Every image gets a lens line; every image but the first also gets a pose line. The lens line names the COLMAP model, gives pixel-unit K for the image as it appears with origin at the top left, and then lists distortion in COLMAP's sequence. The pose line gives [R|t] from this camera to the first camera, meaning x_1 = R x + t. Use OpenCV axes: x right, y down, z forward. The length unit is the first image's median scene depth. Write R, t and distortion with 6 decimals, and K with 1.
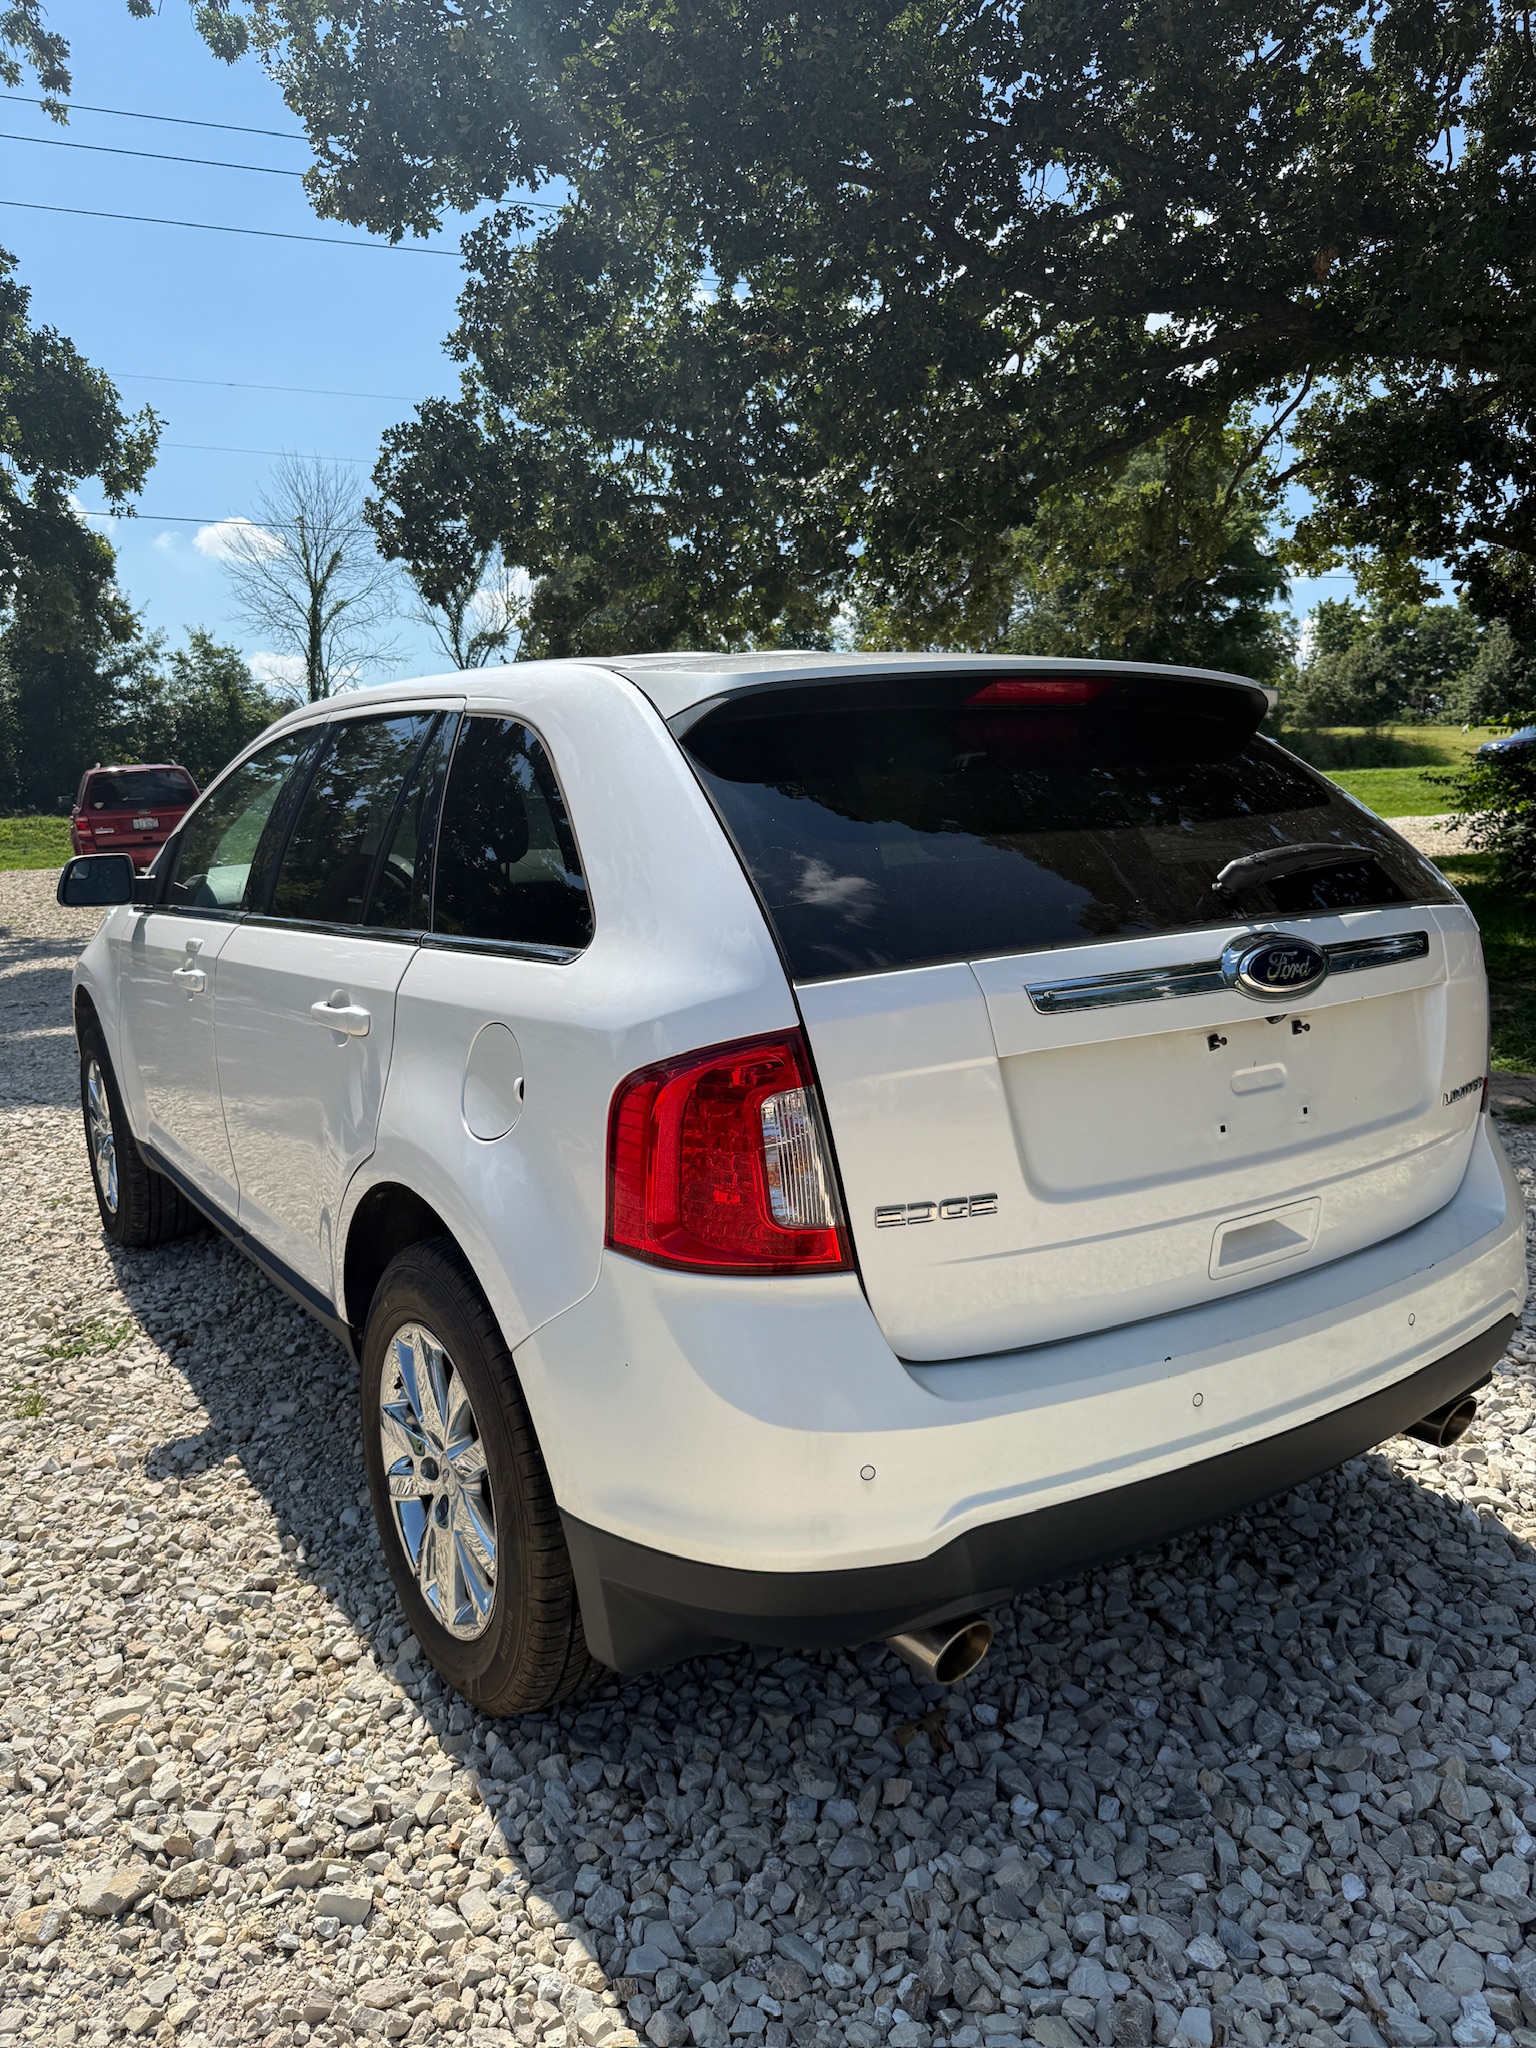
lens RADIAL K [[1474.8, 0, 768.0], [0, 1474.8, 1024.0], [0, 0, 1]] dist [0.036661, -0.060678]
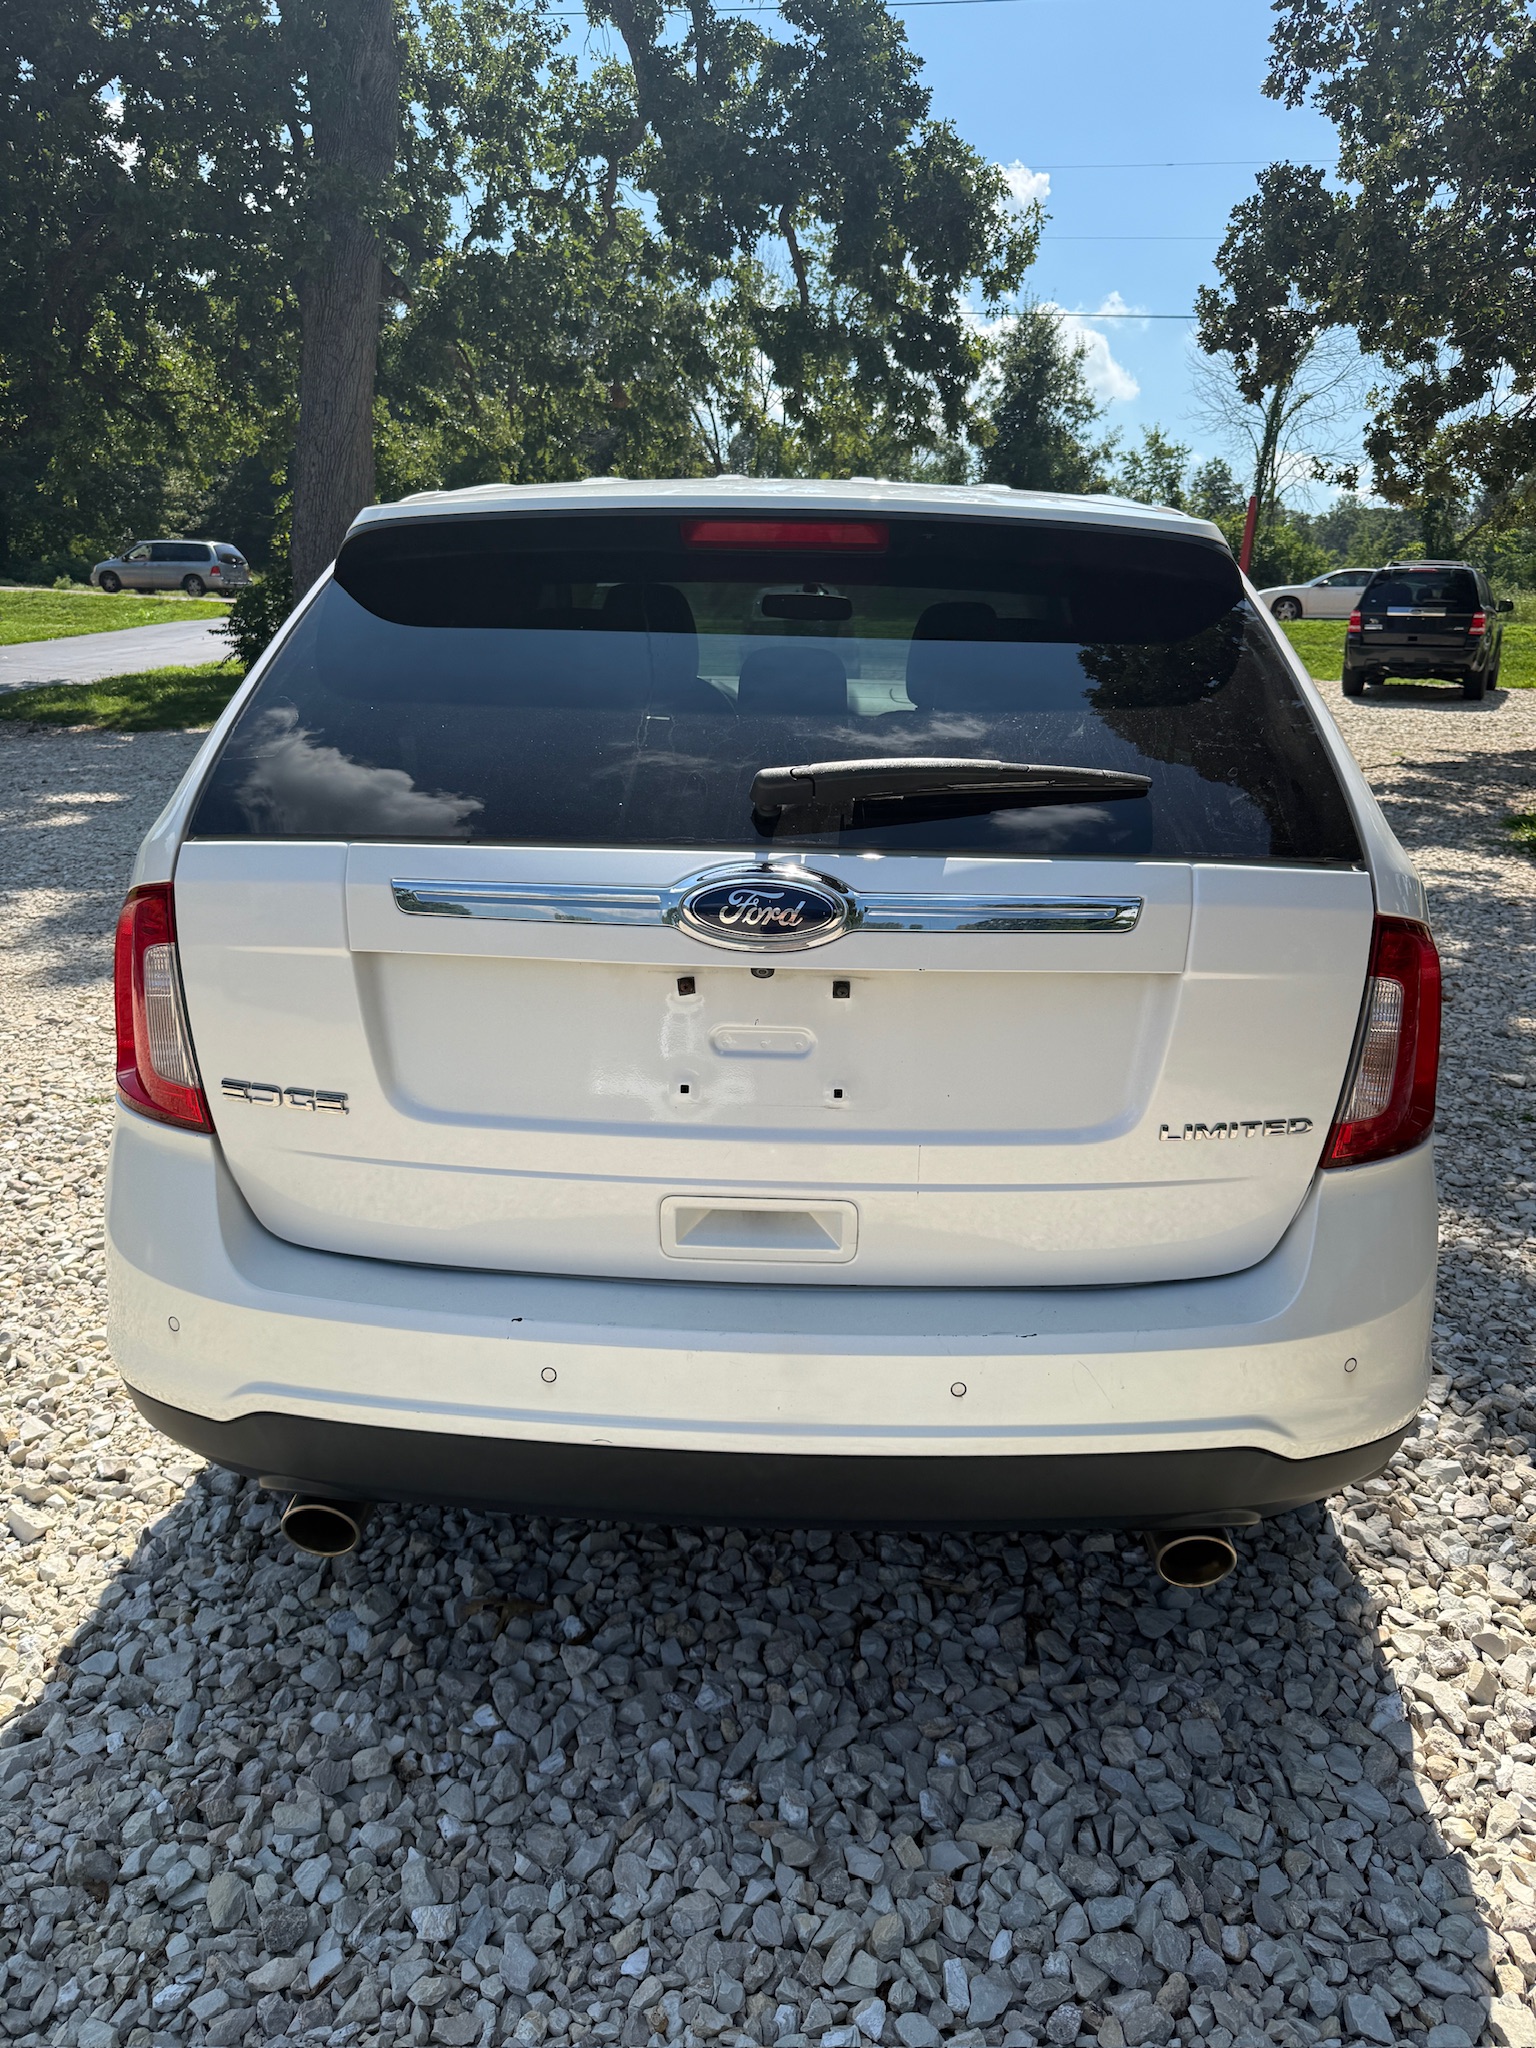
lens RADIAL K [[1475.0, 0, 768.0], [0, 1475.0, 1024.0], [0, 0, 1]] dist [-0.001172, 0.000511]
pose [[0.809355, 0.210702, -0.548223, 0.539468], [-0.140426, 0.975783, 0.167715, -0.076028], [0.570285, -0.058756, 0.819343, 0.239554]]
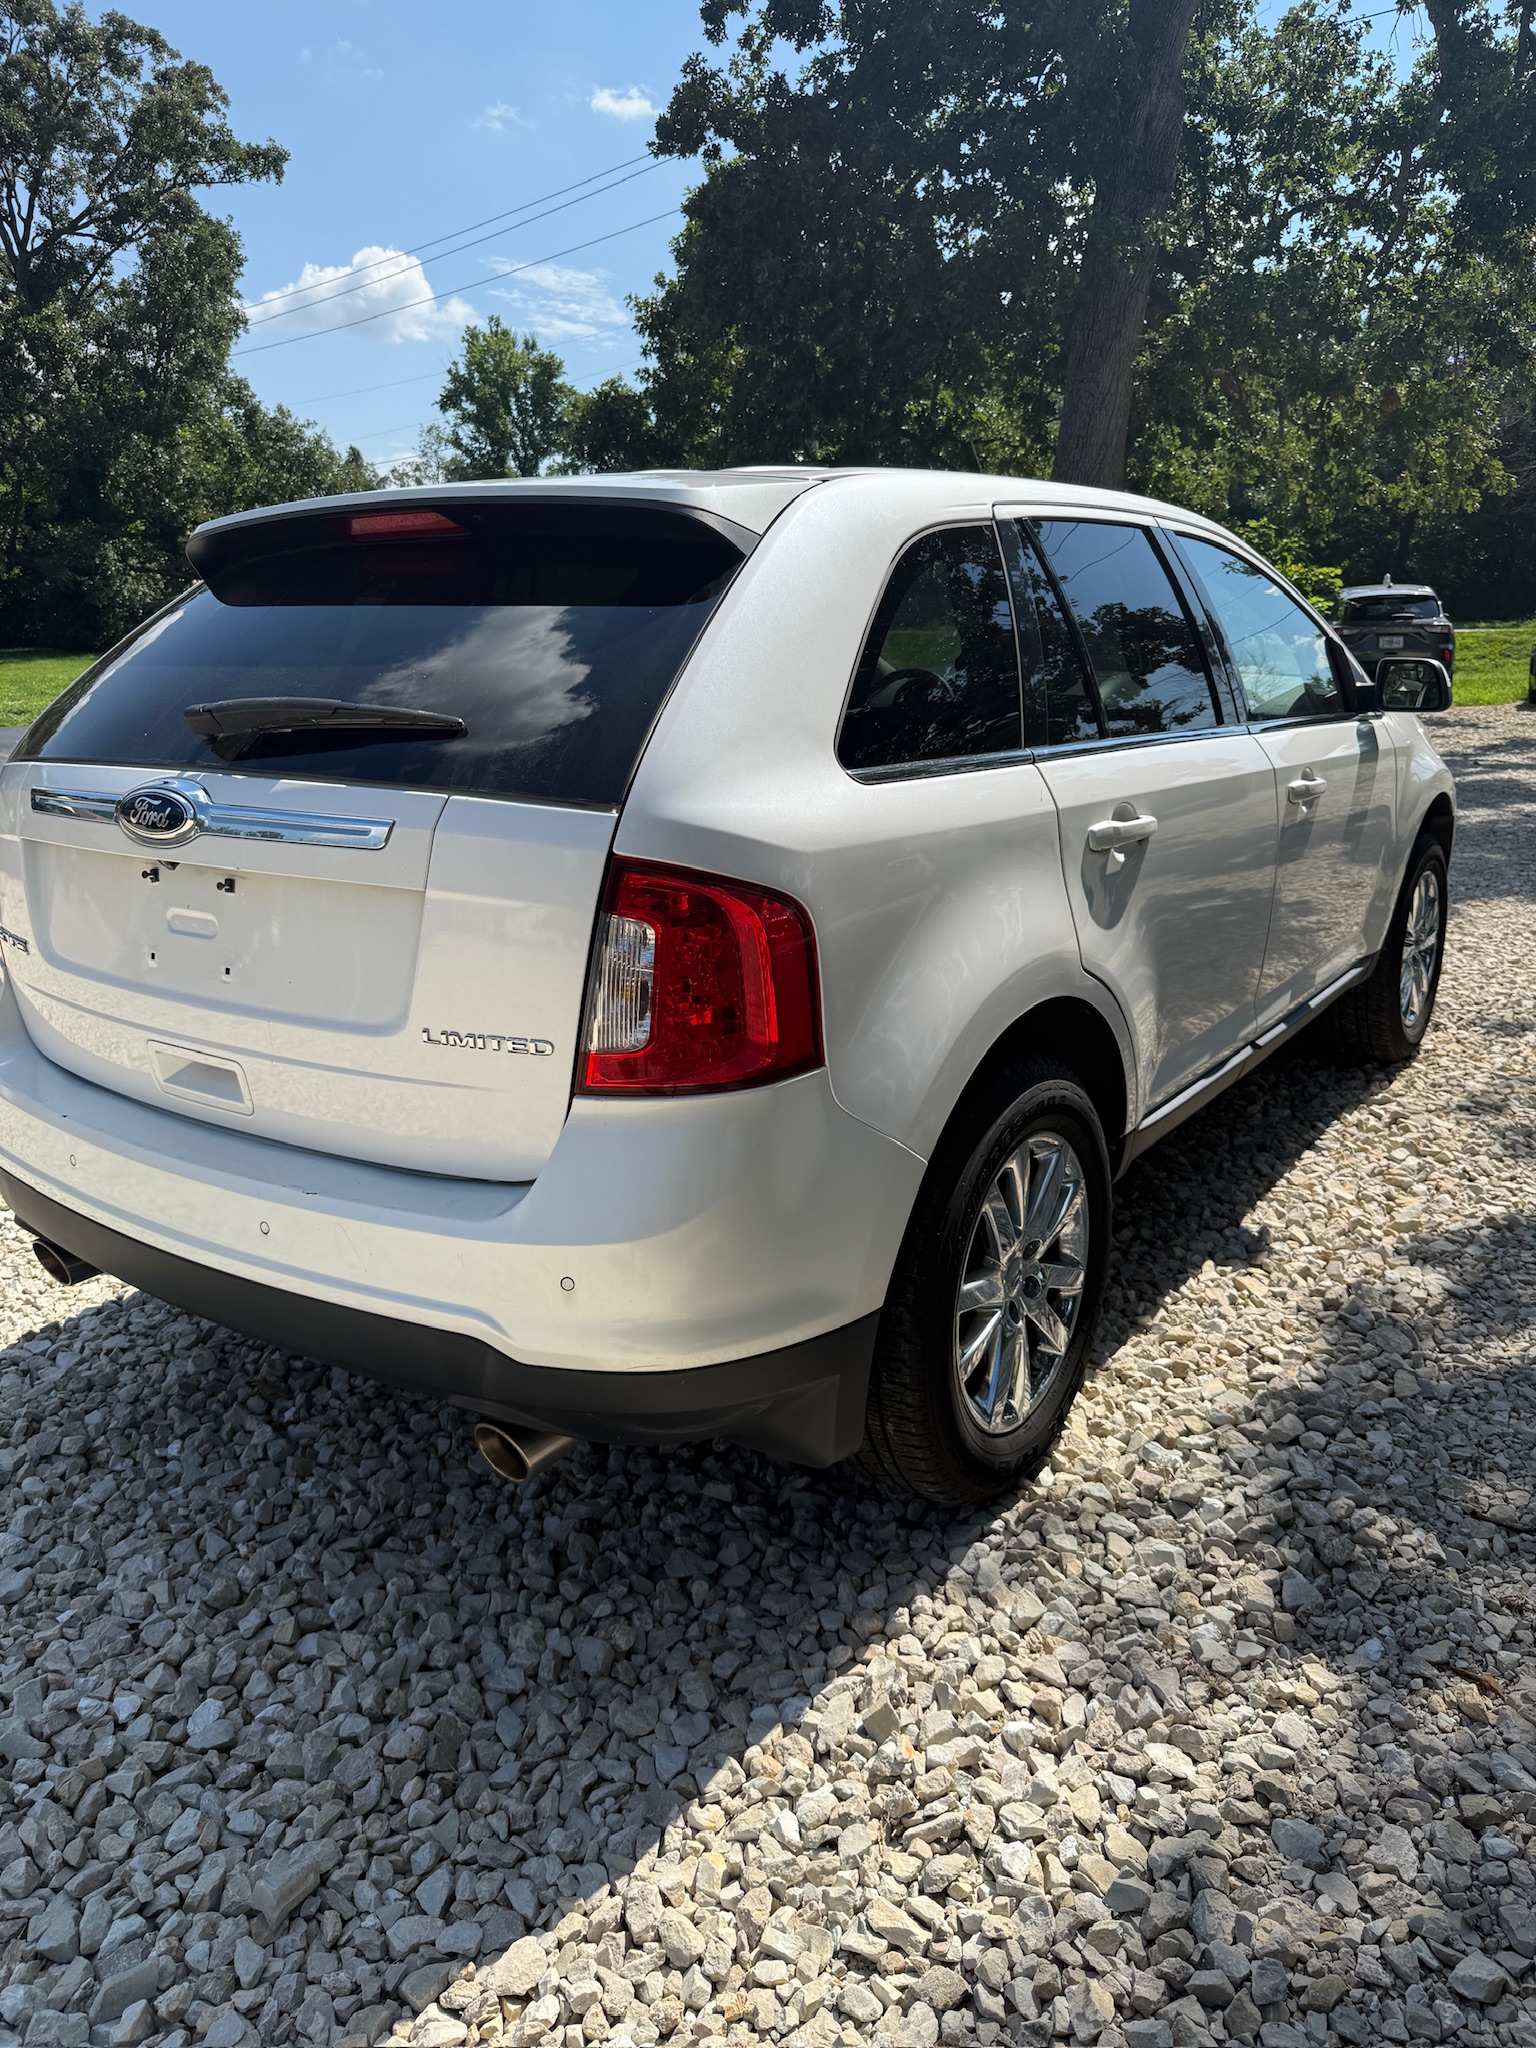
lens RADIAL K [[1460.5, 0, 767.6], [0, 1460.5, 1009.4], [0, 0, 1]] dist [0.005836, -0.003824]
pose [[0.358300, 0.267407, -0.894491, 0.972414], [-0.150378, 0.962123, 0.227390, -0.137034], [0.921416, 0.053038, 0.384941, 0.685533]]
